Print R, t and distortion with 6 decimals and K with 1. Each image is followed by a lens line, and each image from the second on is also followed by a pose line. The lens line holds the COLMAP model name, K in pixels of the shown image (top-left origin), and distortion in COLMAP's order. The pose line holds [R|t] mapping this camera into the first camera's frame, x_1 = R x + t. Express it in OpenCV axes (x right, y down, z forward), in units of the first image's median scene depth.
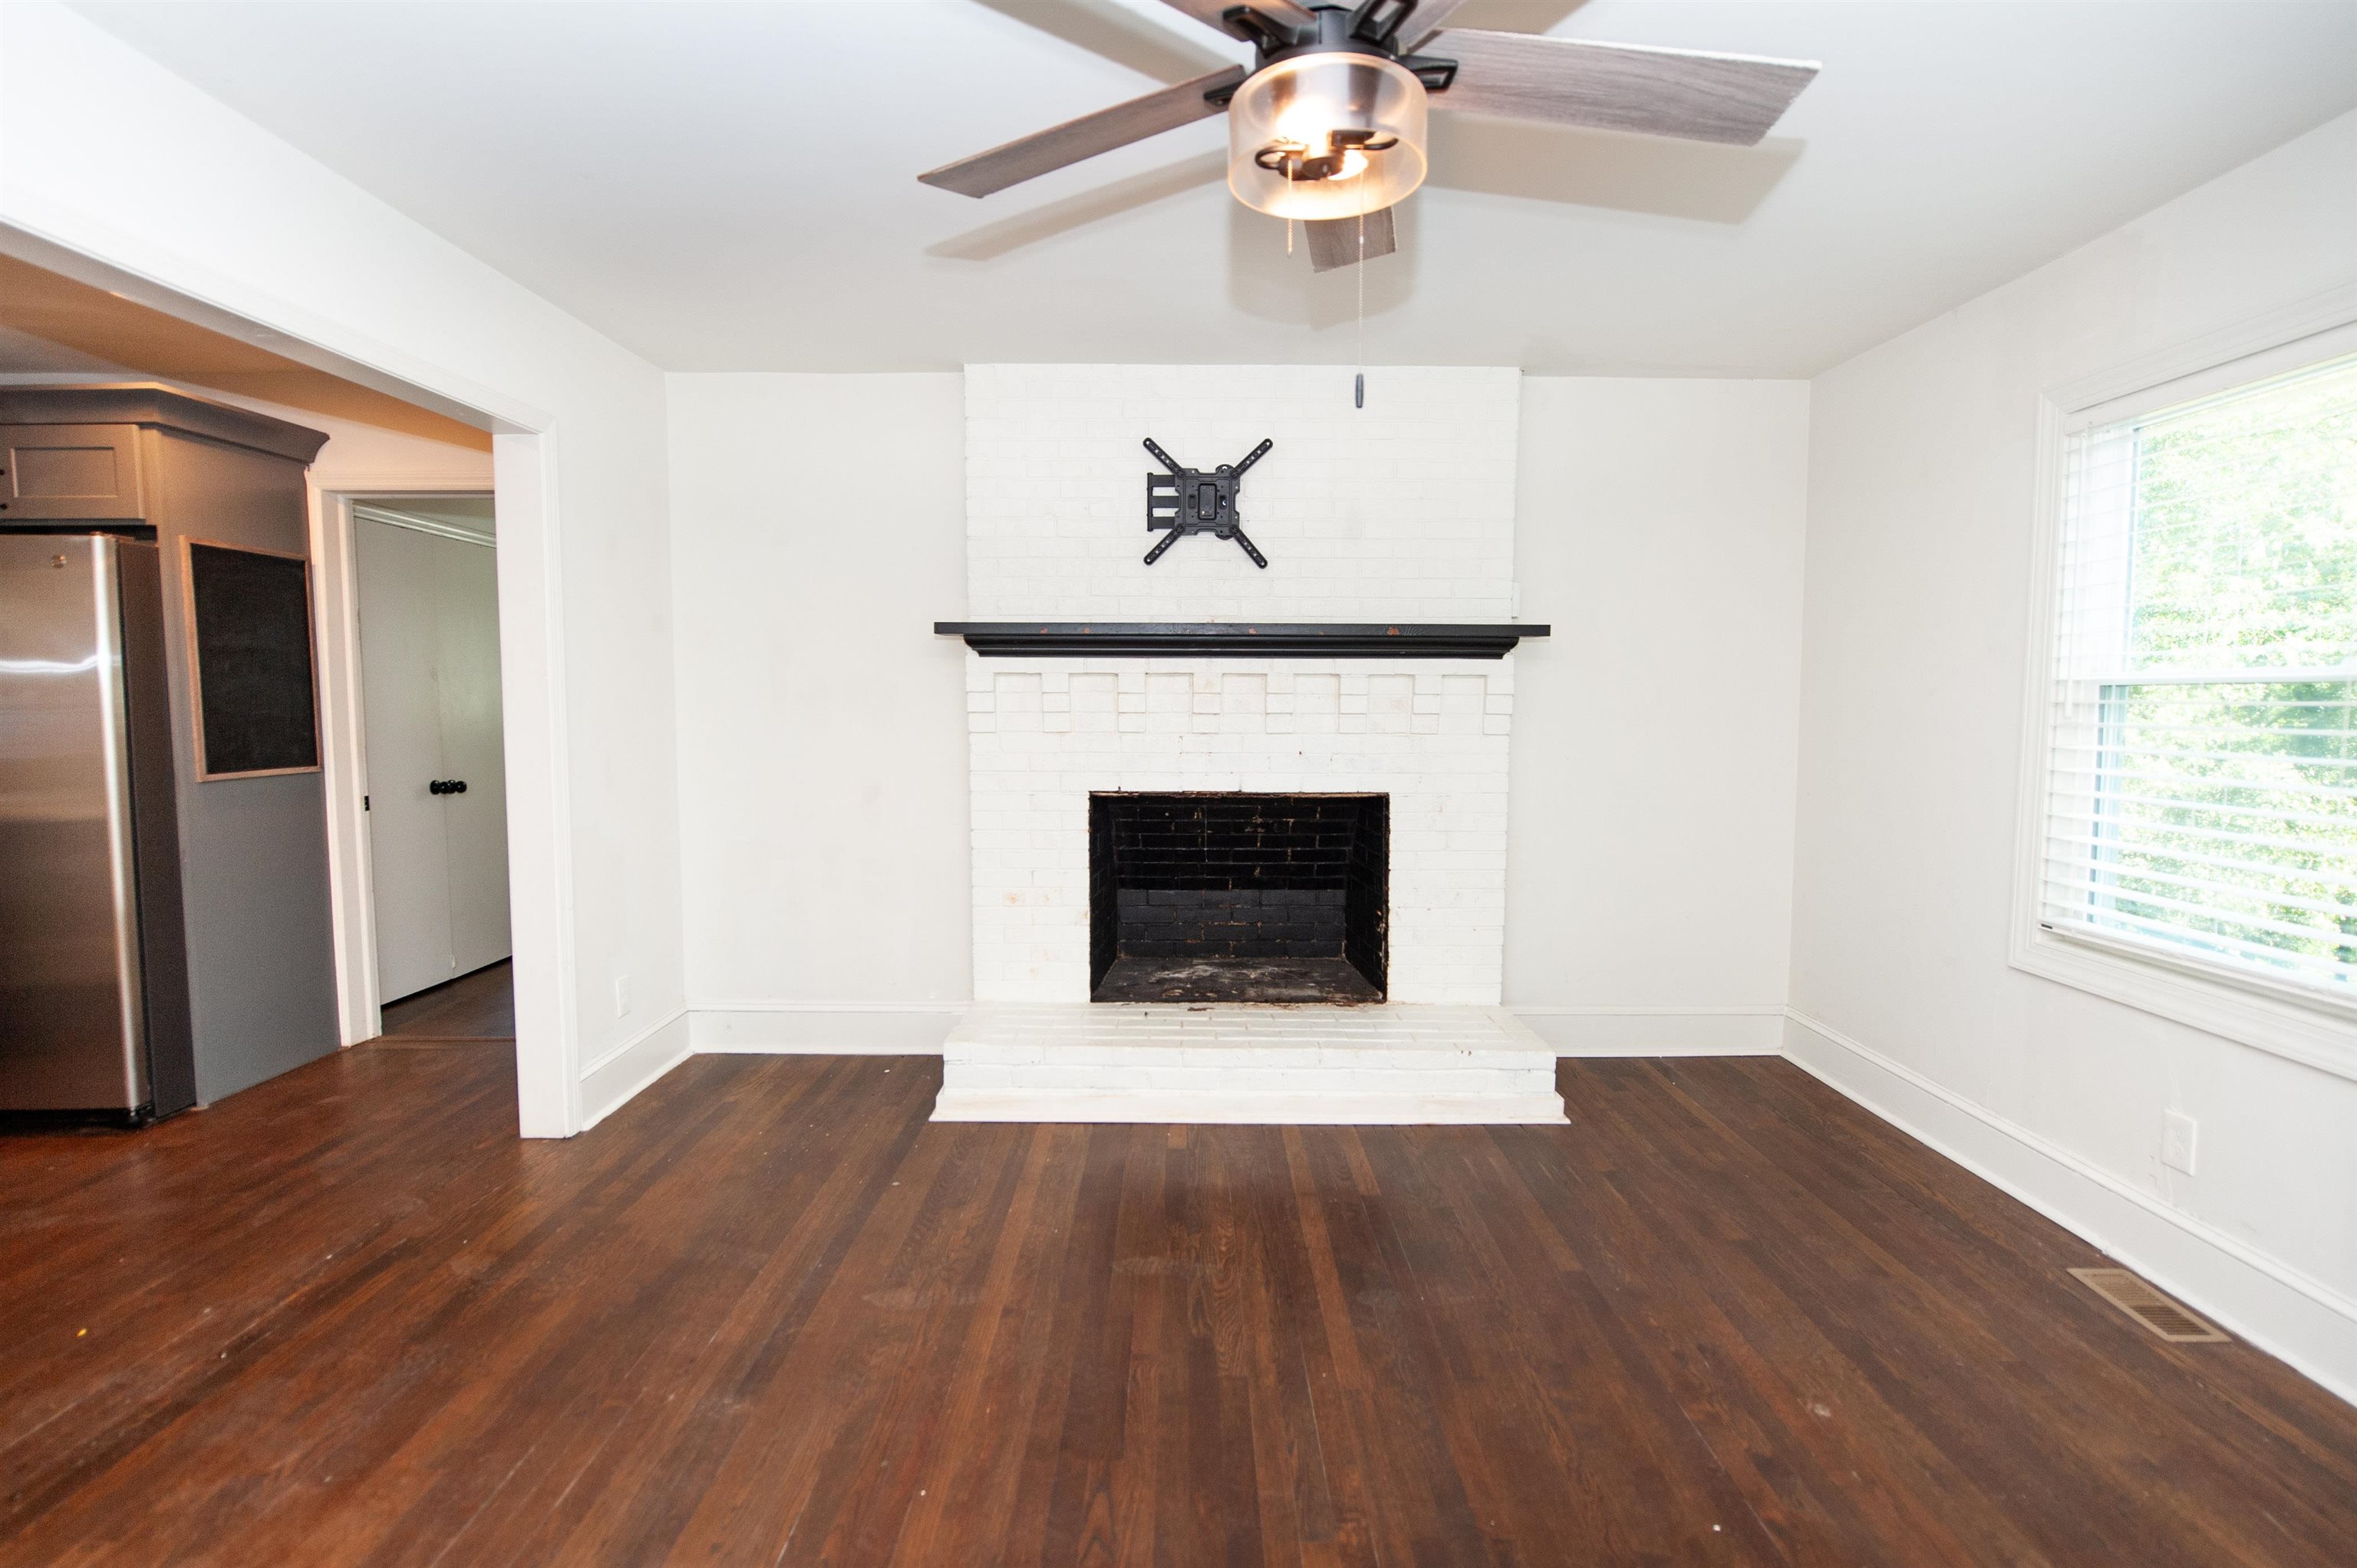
lens RADIAL K [[1131.0, 0, 1187.3], [0, 1131.0, 781.4], [0, 0, 1]] dist [-0.014414, -0.002390]
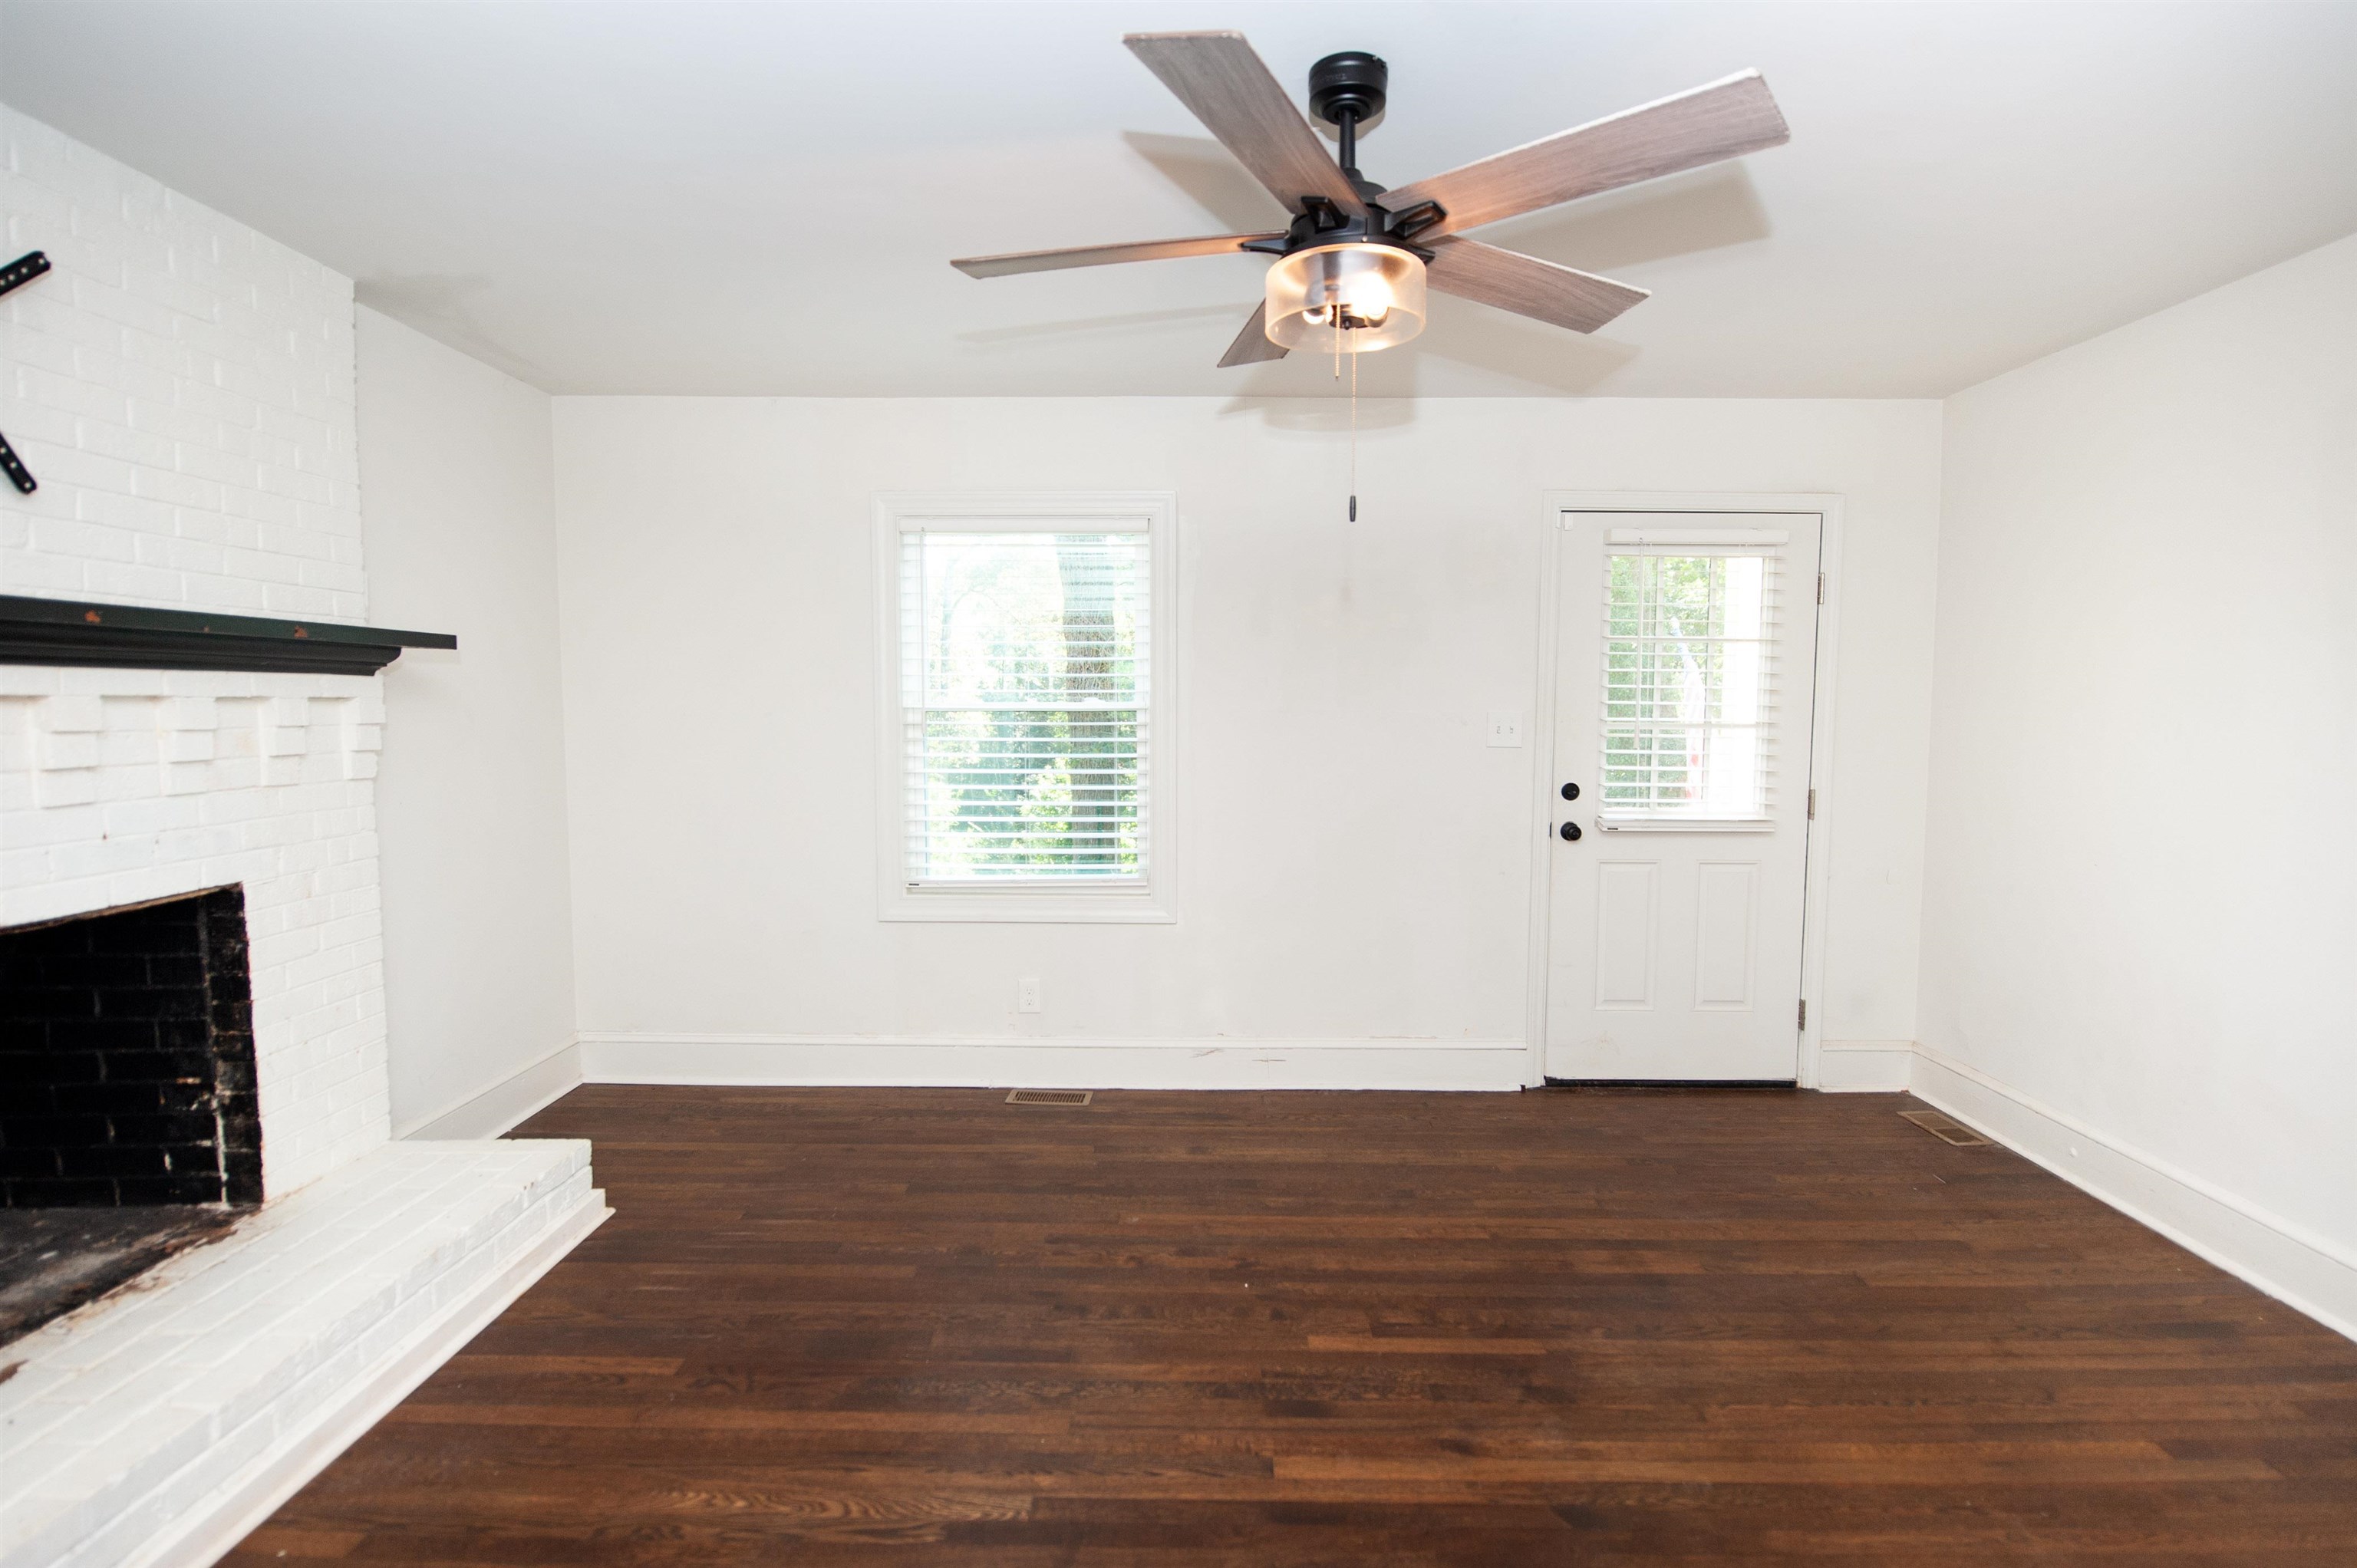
lens RADIAL K [[1131.0, 0, 1187.5], [0, 1131.0, 785.8], [0, 0, 1]] dist [-0.014414, -0.002390]
pose [[0.003653, -0.078902, 0.996876, -0.578334], [0.070072, 0.994452, 0.078454, -0.072862], [-0.997535, 0.069566, 0.009162, 0.599842]]
